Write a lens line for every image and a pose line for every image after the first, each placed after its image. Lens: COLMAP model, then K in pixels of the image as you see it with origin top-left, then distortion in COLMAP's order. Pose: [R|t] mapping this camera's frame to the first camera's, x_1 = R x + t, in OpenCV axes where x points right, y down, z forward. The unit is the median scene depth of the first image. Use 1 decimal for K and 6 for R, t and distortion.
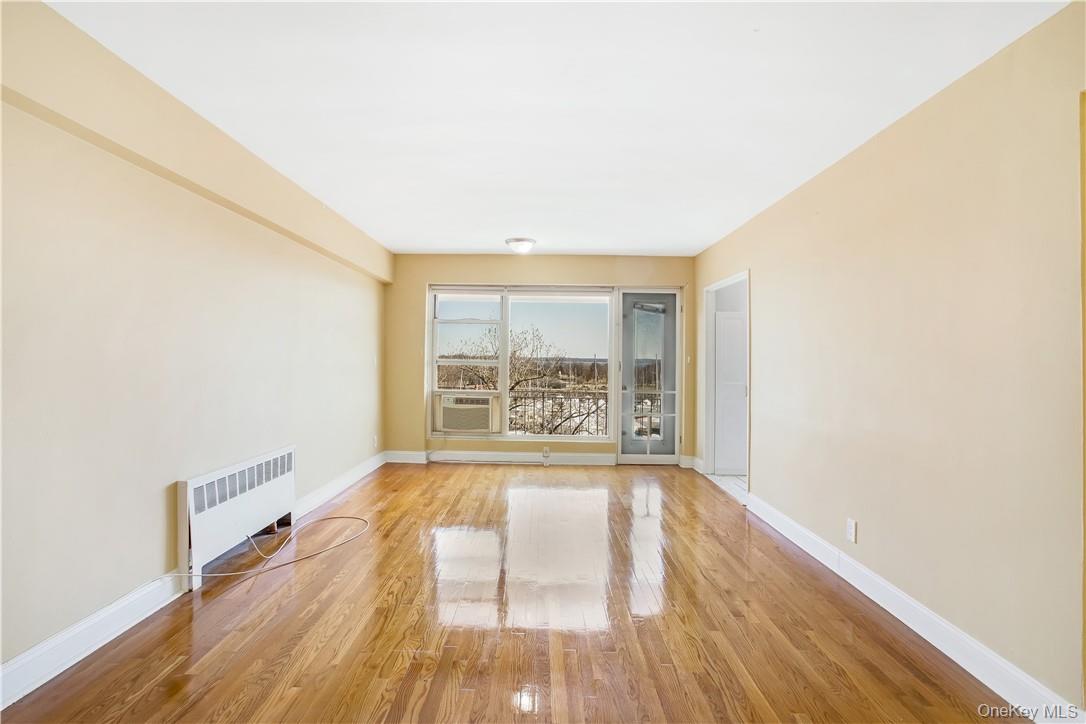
lens RADIAL K [[540.9, 0, 559.2], [0, 540.9, 346.9], [0, 0, 1]] dist [-0.047708, 0.000963]
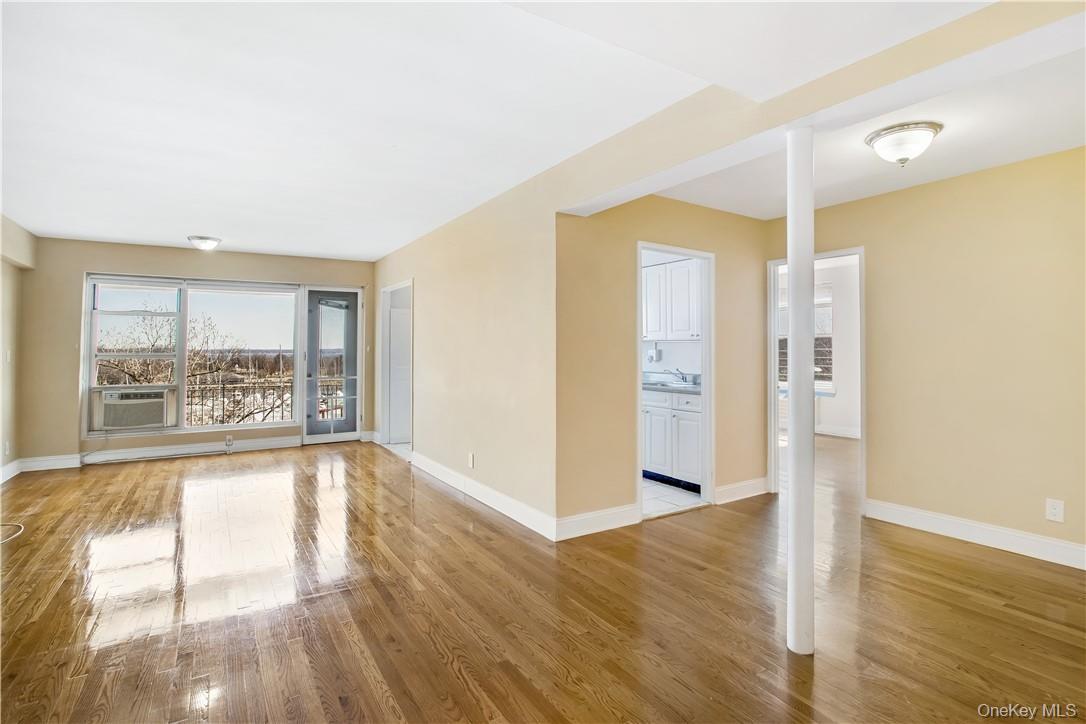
lens RADIAL K [[535.6, 0, 553.2], [0, 535.6, 320.8], [0, 0, 1]] dist [-0.057084, 0.019060]
pose [[0.855989, 0.007257, 0.516943, -0.013799], [0.007482, 0.999623, -0.026423, -0.004104], [-0.516940, 0.026485, 0.855612, -0.189188]]
